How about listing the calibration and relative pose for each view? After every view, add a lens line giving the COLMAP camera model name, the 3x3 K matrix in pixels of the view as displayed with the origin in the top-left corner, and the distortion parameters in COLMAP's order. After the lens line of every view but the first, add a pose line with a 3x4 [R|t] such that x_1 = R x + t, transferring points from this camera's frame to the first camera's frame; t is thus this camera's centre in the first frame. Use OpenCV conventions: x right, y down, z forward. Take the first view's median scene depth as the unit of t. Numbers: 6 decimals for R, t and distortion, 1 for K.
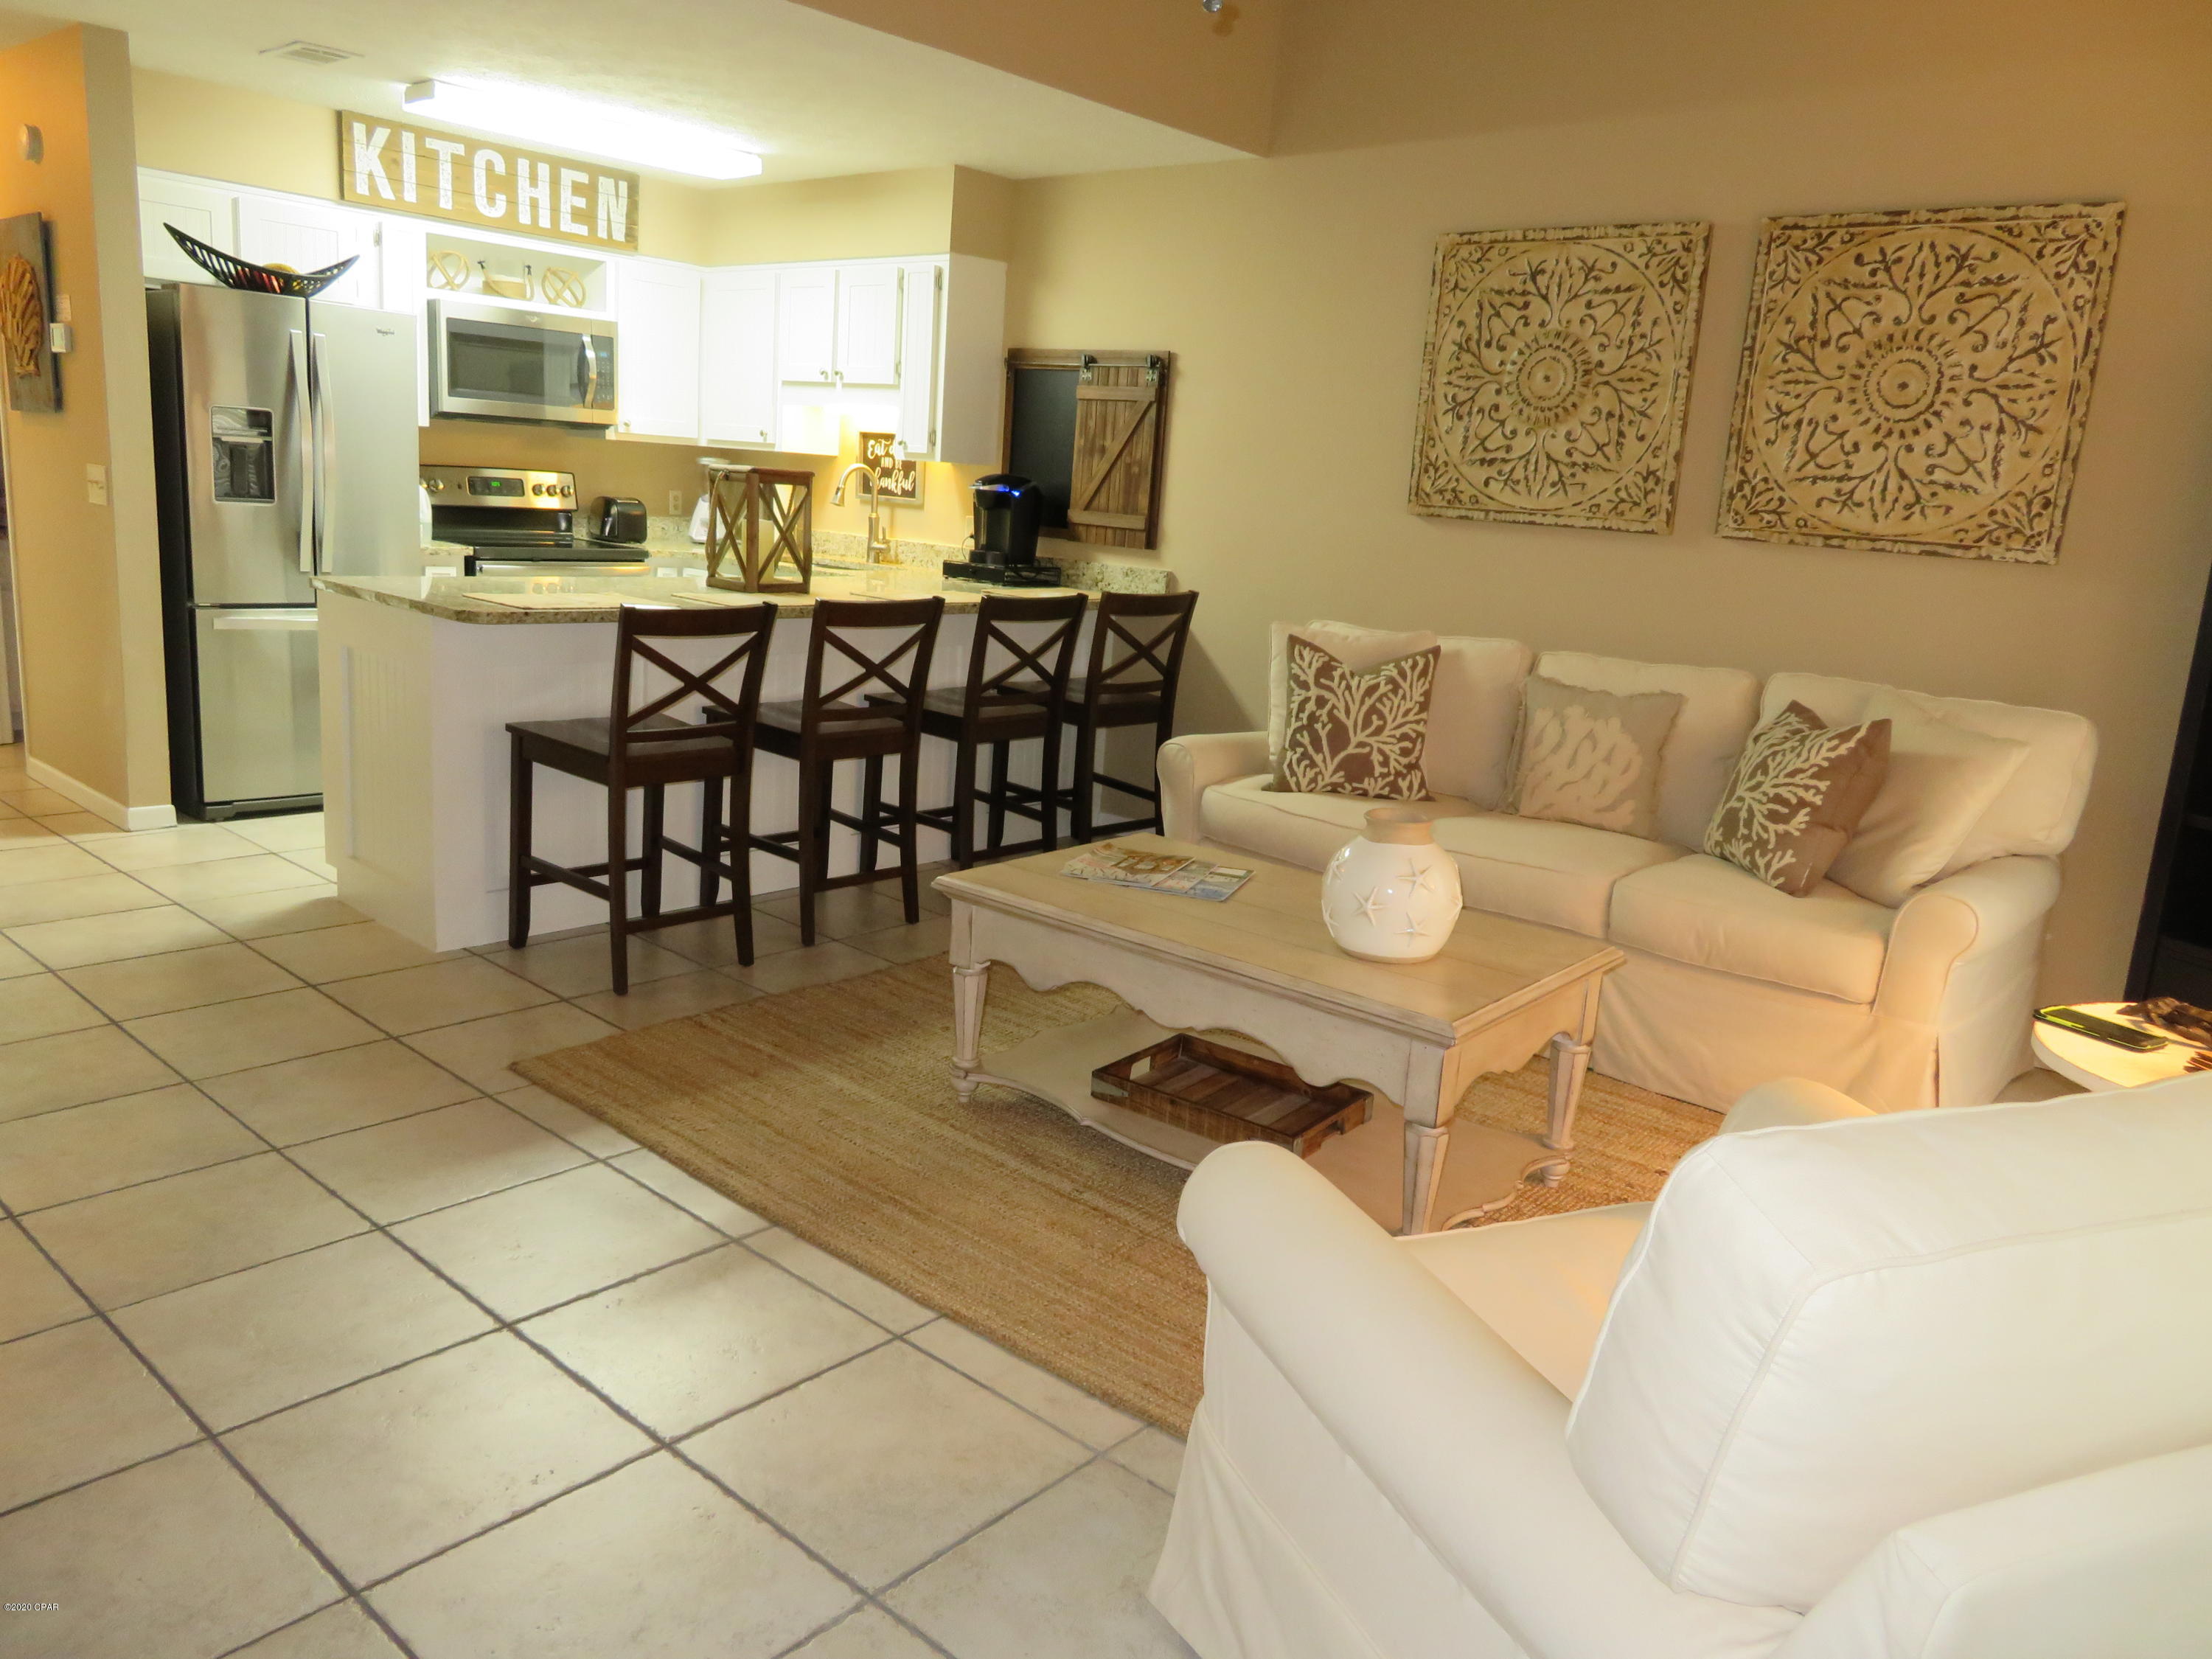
lens RADIAL K [[1569.5, 0, 1106.7], [0, 1569.5, 819.1], [0, 0, 1]] dist [-0.008252, 0.002378]
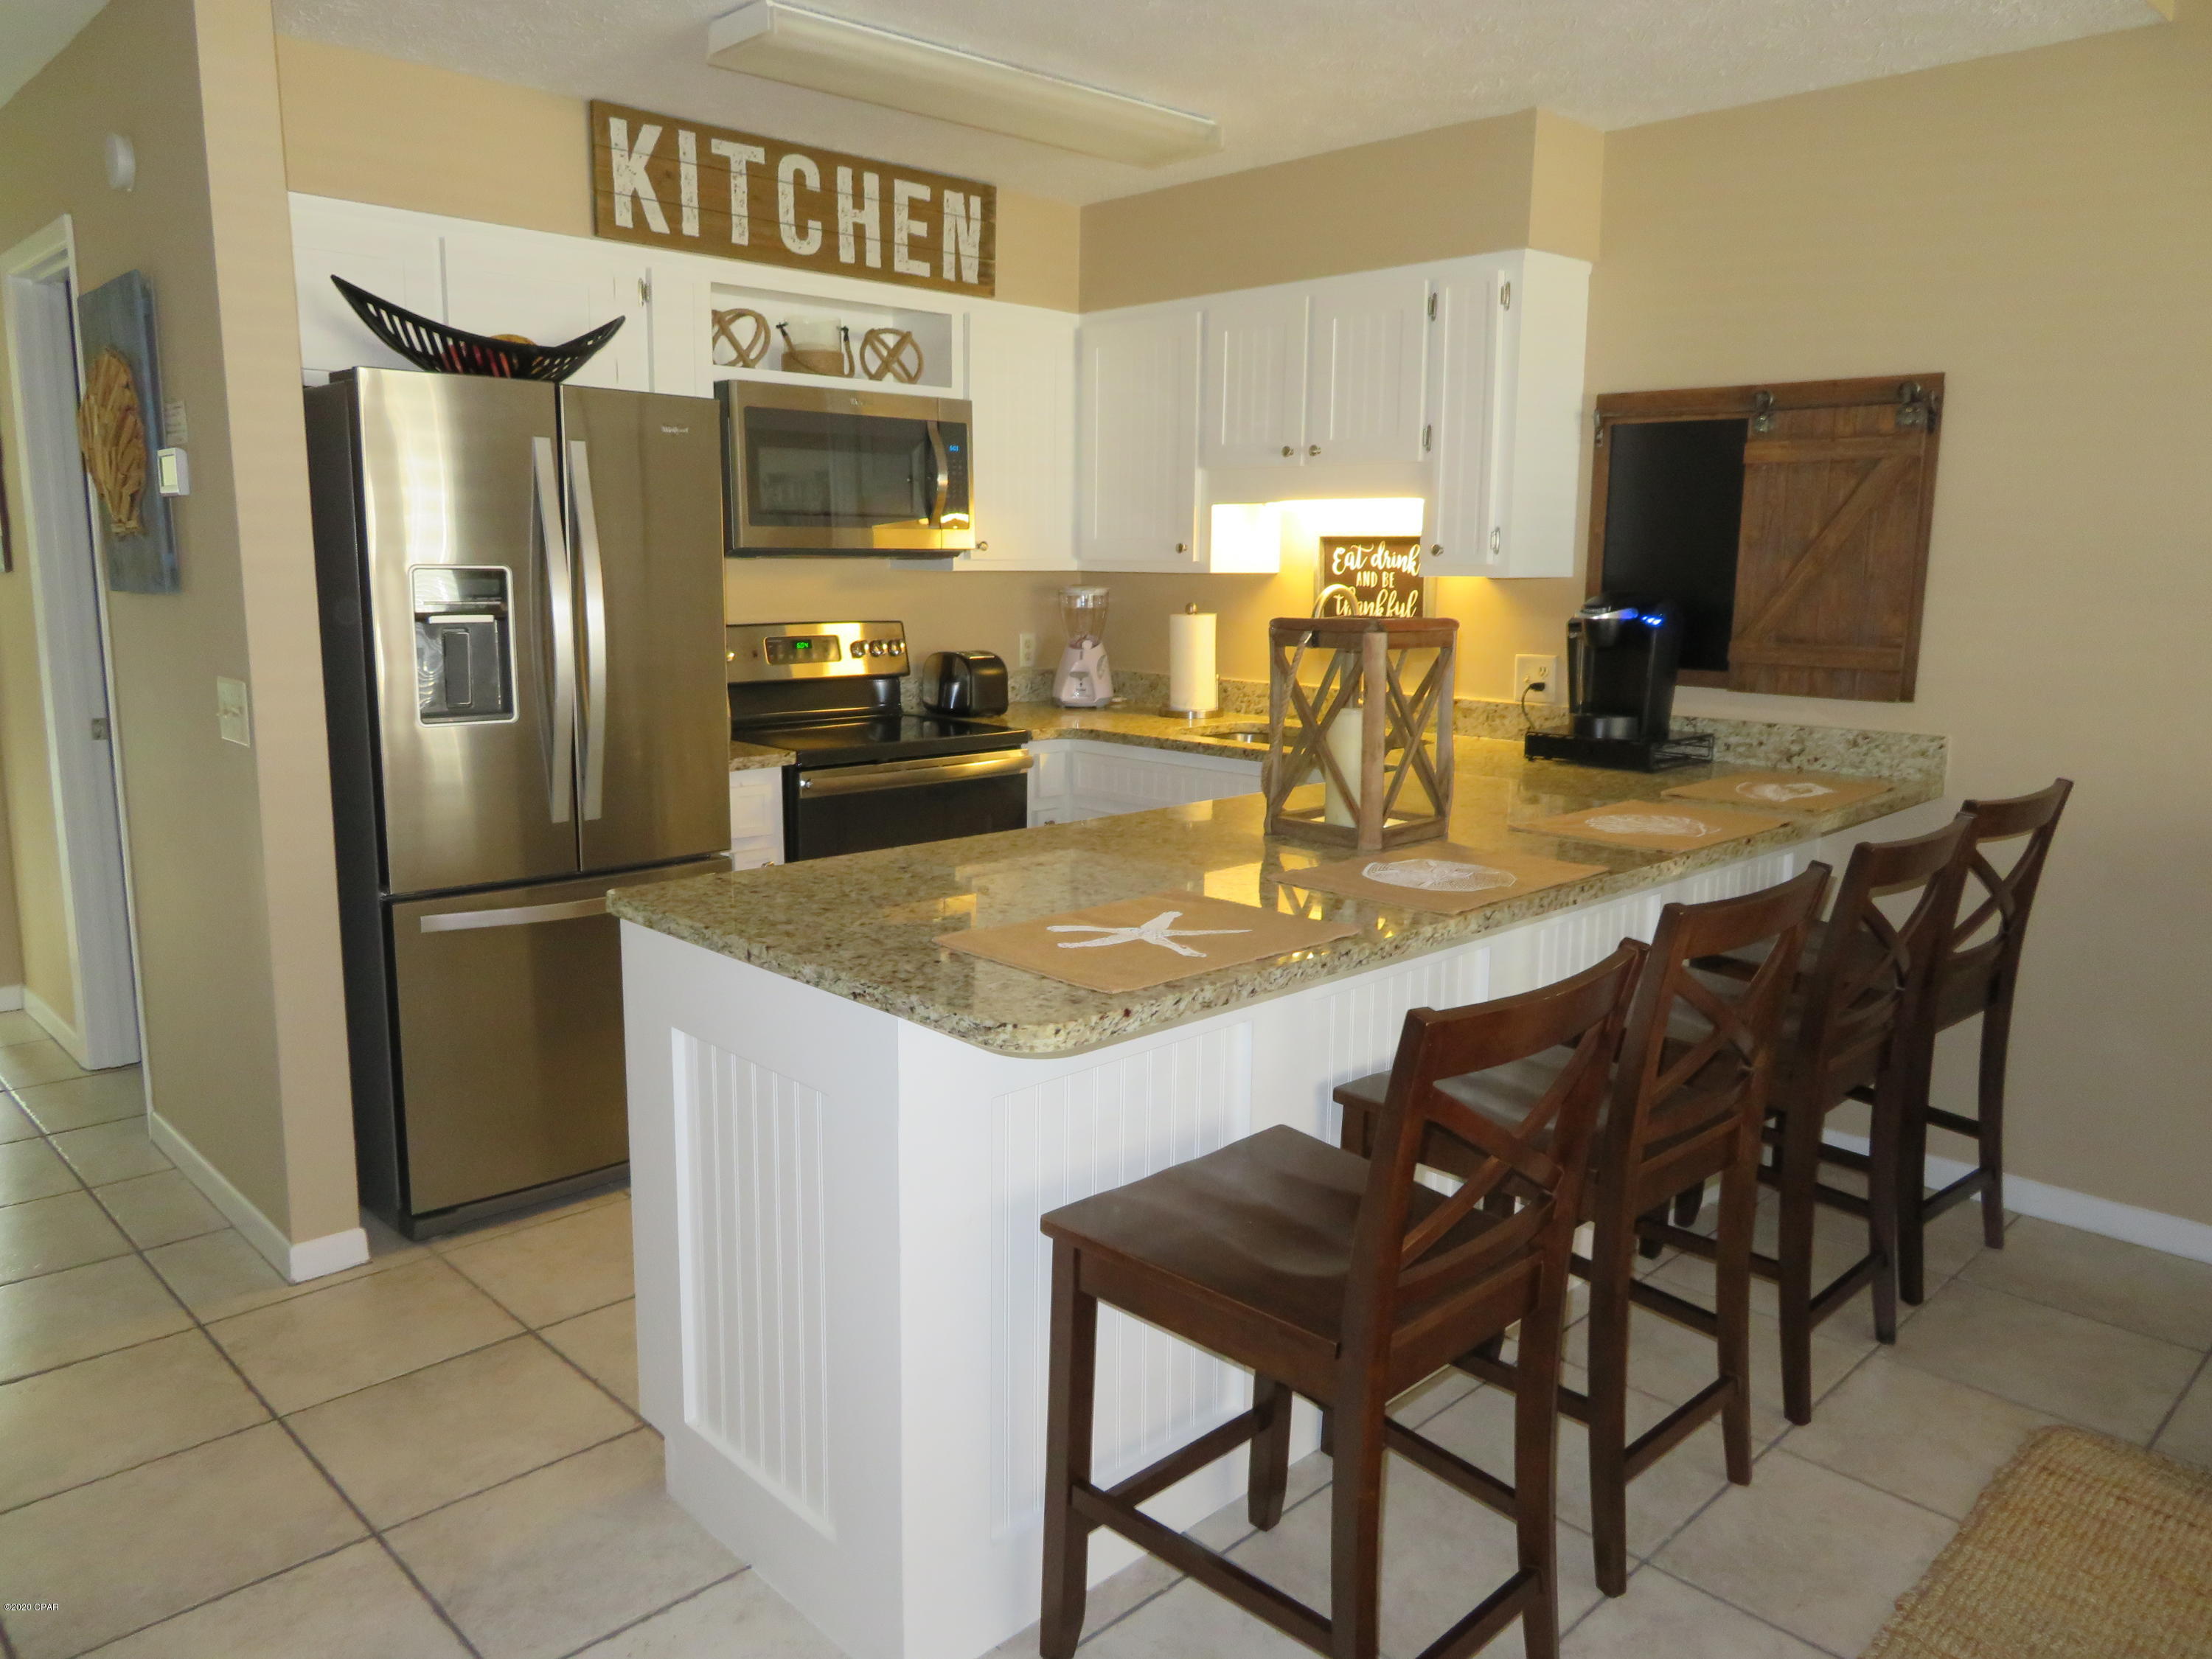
lens RADIAL K [[1576.3, 0, 1105.9], [0, 1576.3, 824.7], [0, 0, 1]] dist [-0.009289, 0.002700]
pose [[0.994317, -0.046442, -0.095792, -0.276795], [0.041647, 0.997806, -0.051466, -0.134023], [0.097972, 0.047184, 0.994070, 0.468379]]
